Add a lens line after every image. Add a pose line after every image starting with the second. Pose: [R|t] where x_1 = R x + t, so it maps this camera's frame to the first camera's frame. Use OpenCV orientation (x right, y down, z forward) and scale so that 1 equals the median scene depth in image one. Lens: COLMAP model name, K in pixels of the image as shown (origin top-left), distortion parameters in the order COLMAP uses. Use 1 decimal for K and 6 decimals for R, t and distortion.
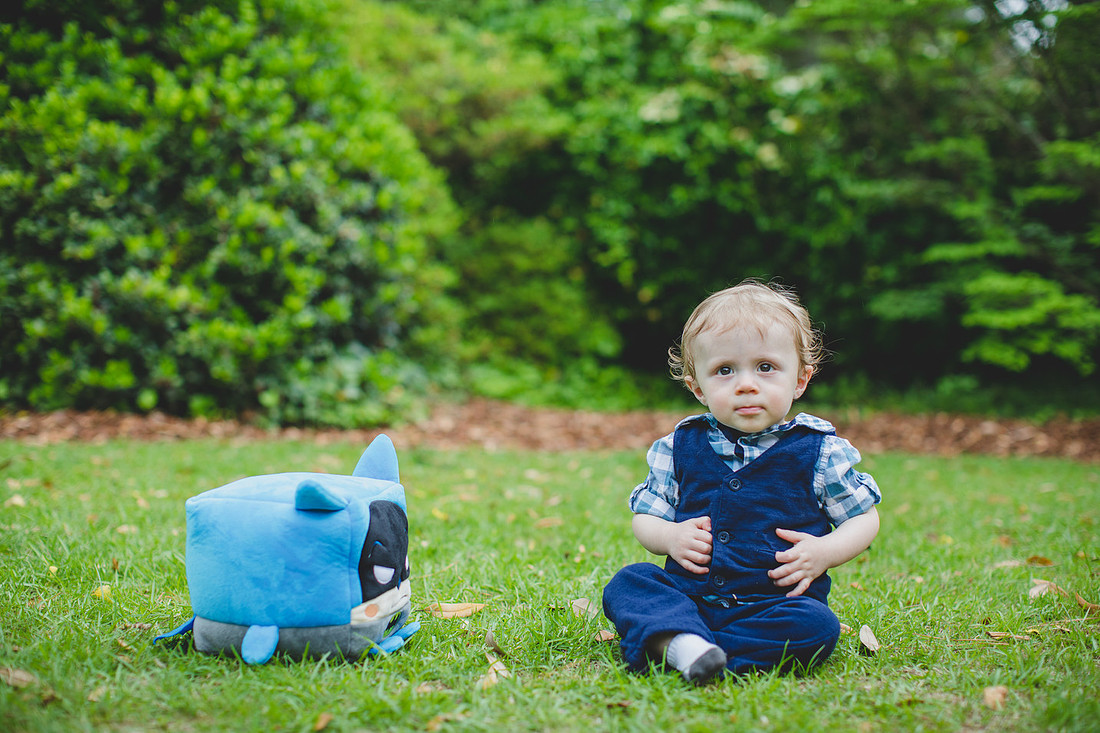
lens RADIAL K [[1554.6, 0, 550.0], [0, 1554.6, 366.5], [0, 0, 1]] dist [-0.144884, 0.151437]
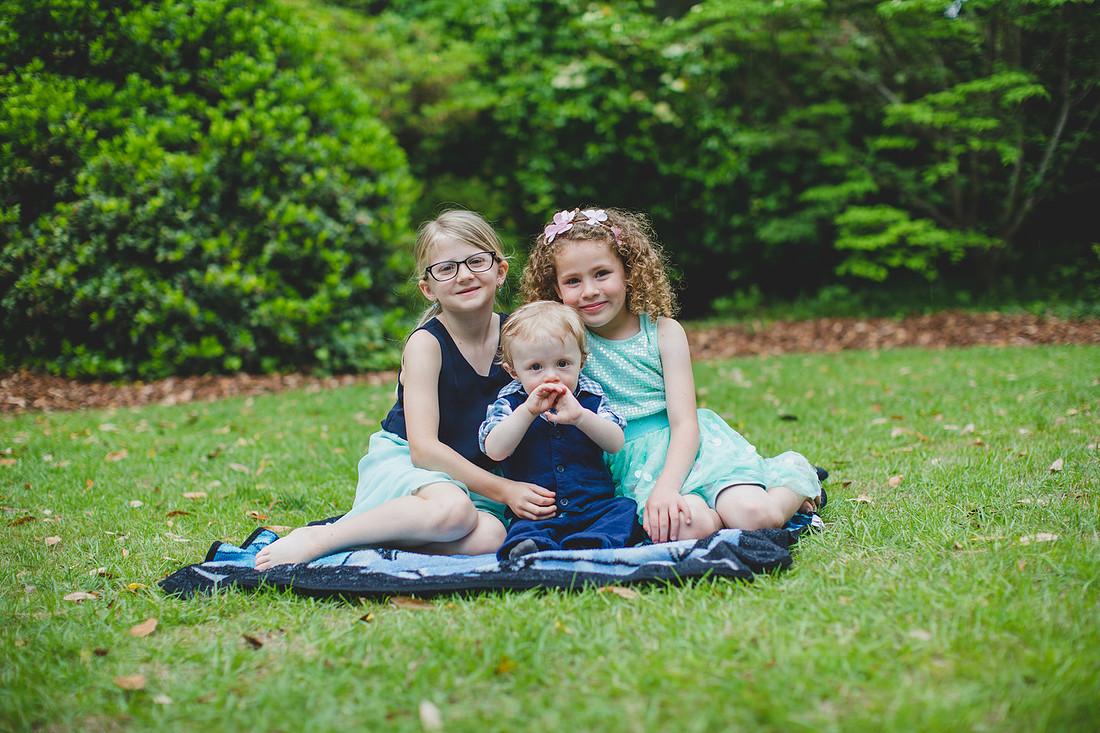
lens RADIAL K [[1554.6, 0, 550.0], [0, 1554.6, 366.5], [0, 0, 1]] dist [-0.144884, 0.151437]
pose [[0.993007, -0.088867, 0.077716, -0.089098], [0.084297, 0.994618, 0.060235, -0.030390], [-0.082651, -0.053262, 0.995154, -0.311448]]
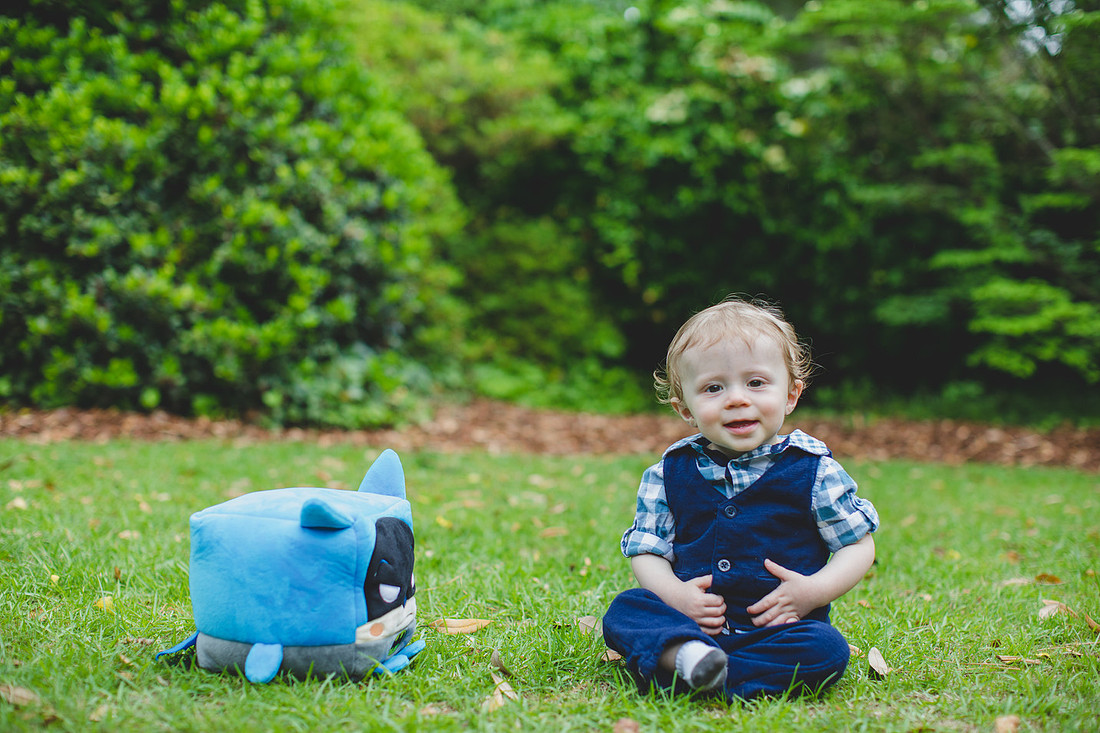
lens RADIAL K [[1554.6, 0, 550.0], [0, 1554.6, 366.5], [0, 0, 1]] dist [-0.144884, 0.151437]
pose [[0.999931, 0.011637, -0.001366, -0.001604], [-0.011633, 0.999929, 0.002640, -0.004376], [0.001397, -0.002624, 0.999996, 0.003701]]
